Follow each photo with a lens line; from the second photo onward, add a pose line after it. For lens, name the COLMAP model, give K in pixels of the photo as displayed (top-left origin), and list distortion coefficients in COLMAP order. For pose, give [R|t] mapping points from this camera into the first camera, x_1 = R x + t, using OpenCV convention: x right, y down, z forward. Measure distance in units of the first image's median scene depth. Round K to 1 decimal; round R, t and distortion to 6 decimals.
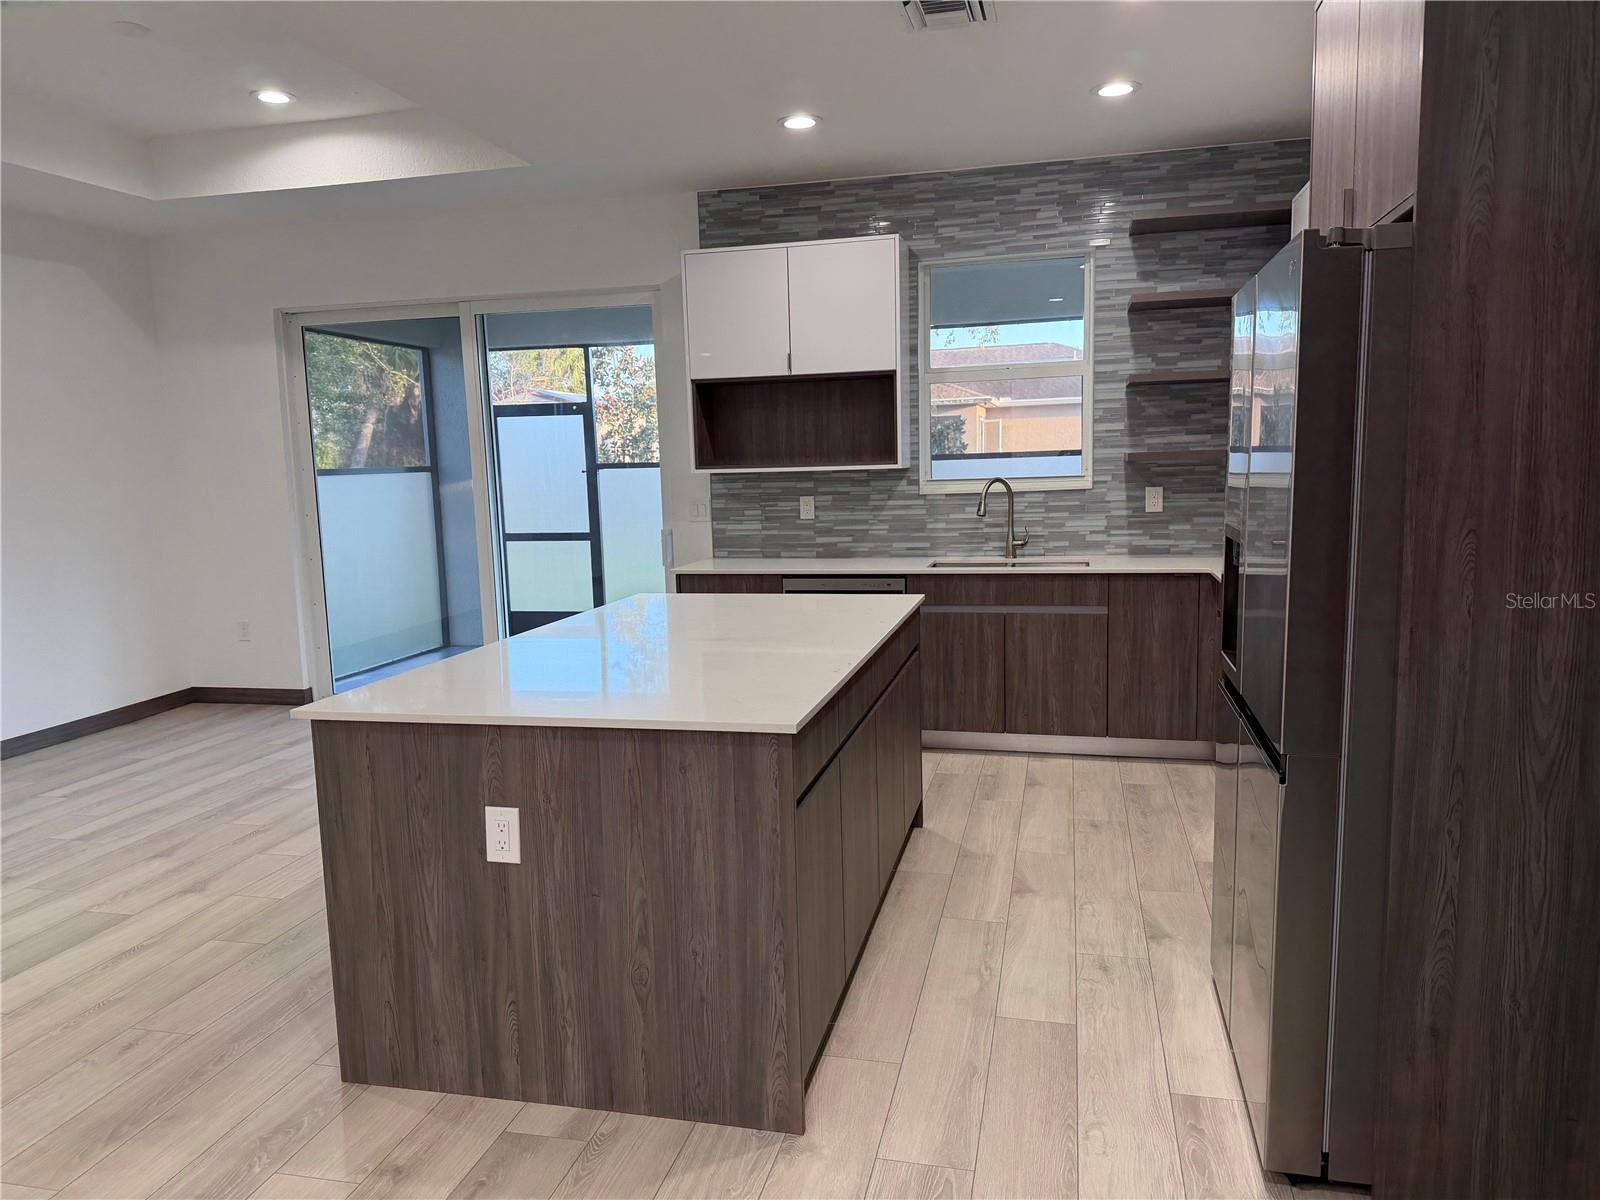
lens RADIAL K [[1119.2, 0, 793.5], [0, 1119.2, 612.5], [0, 0, 1]] dist [0.155234, -0.266405]
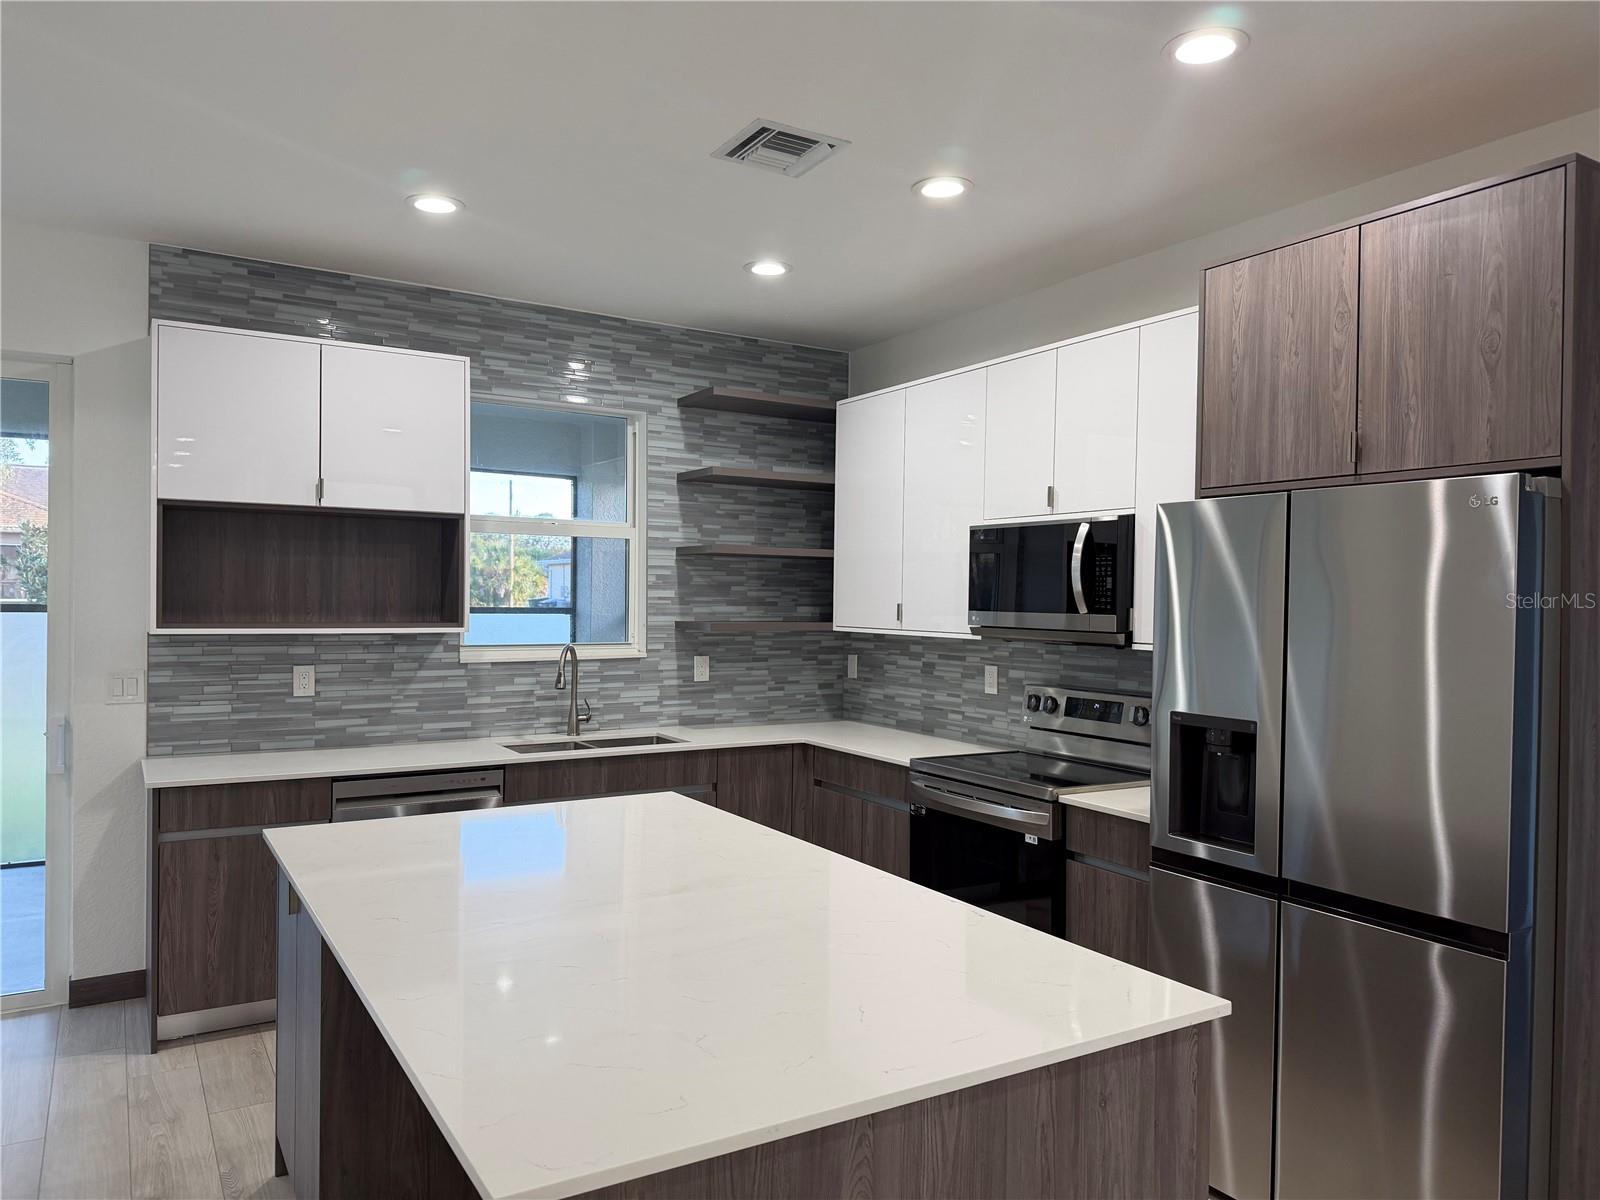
lens RADIAL K [[1119.2, 0, 793.5], [0, 1119.2, 612.5], [0, 0, 1]] dist [0.155234, -0.266405]
pose [[0.706231, 0.026247, 0.707495, -0.314779], [0.065419, 0.992618, -0.102127, -0.043070], [-0.704953, 0.118409, 0.699300, 0.255109]]
